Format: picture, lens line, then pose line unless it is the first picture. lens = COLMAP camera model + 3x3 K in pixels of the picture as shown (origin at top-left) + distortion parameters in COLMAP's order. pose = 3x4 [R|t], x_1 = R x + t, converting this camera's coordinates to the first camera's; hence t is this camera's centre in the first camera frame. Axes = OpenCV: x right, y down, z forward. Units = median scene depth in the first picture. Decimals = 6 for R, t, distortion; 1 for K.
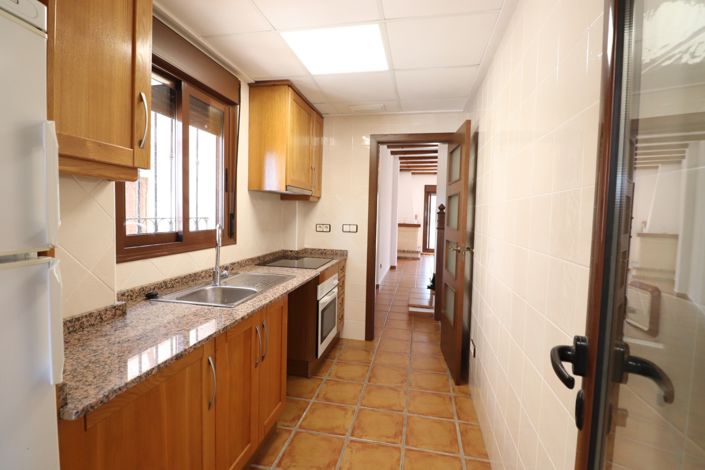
lens RADIAL K [[325.4, 0, 351.7], [0, 325.4, 232.7], [0, 0, 1]] dist [-0.008702, -0.007628]
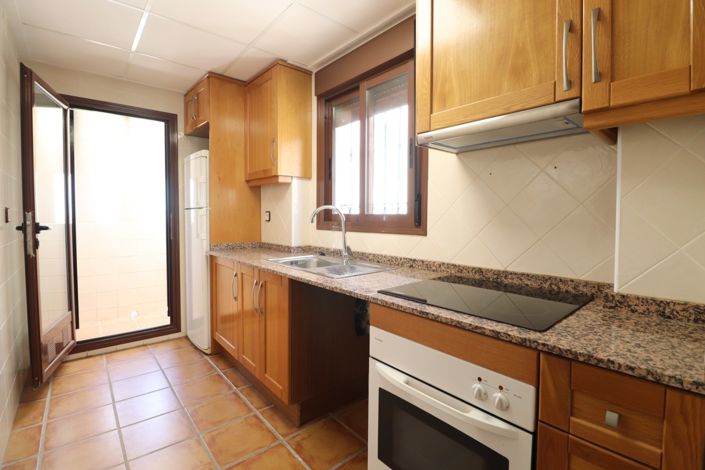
lens RADIAL K [[325.4, 0, 357.3], [0, 325.4, 222.6], [0, 0, 1]] dist [-0.008702, -0.007628]
pose [[-0.603326, 0.006177, -0.797471, 0.374583], [-0.053863, 0.997371, 0.048476, -0.025720], [0.795674, 0.072201, -0.601407, 1.565018]]
